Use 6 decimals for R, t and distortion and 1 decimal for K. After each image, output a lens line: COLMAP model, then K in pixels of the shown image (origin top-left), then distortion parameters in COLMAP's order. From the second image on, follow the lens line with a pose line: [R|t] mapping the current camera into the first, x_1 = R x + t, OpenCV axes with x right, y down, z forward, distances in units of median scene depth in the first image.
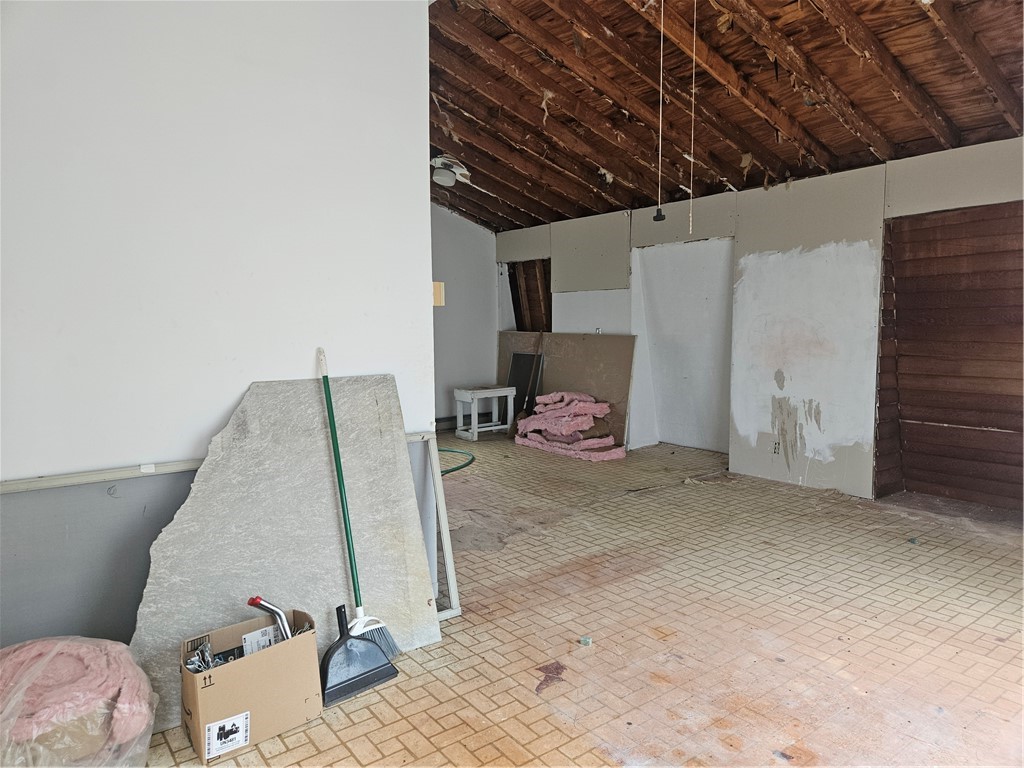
lens RADIAL K [[689.0, 0, 513.6], [0, 689.0, 386.4], [0, 0, 1]] dist [0.059847, -0.048392]
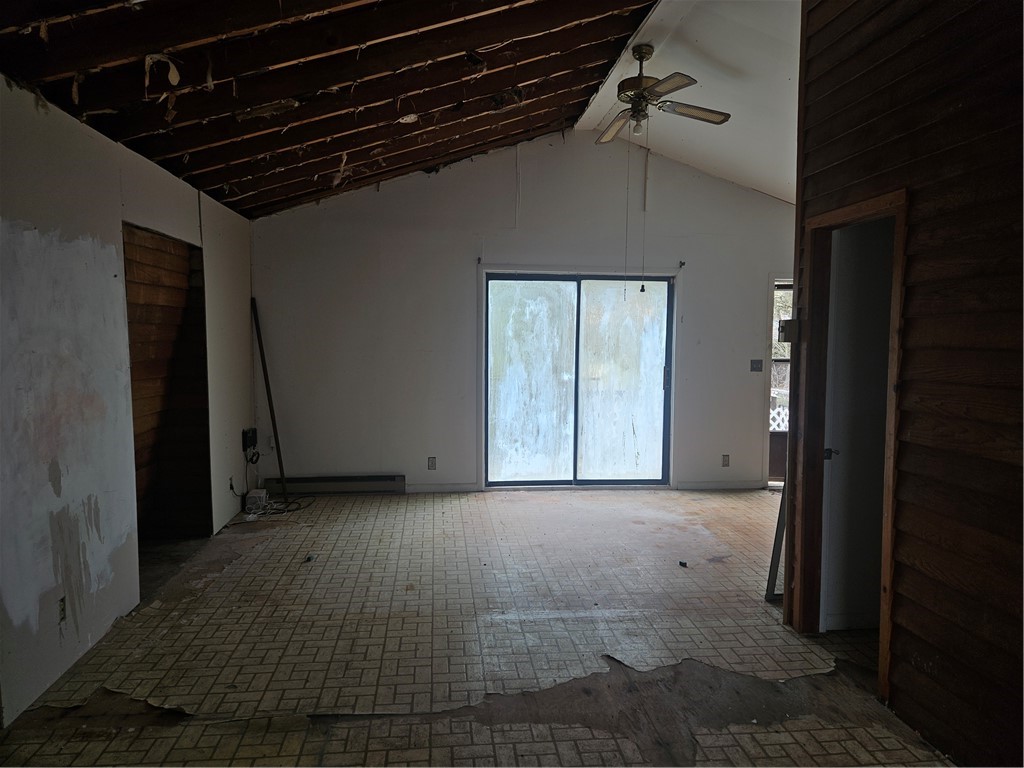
lens RADIAL K [[689.0, 0, 510.2], [0, 689.0, 381.6], [0, 0, 1]] dist [0.059847, -0.048392]
pose [[-0.862858, -0.026525, 0.504749, -0.201051], [0.052377, 0.988554, 0.141486, -0.161805], [-0.502725, 0.148520, -0.851592, 1.496493]]
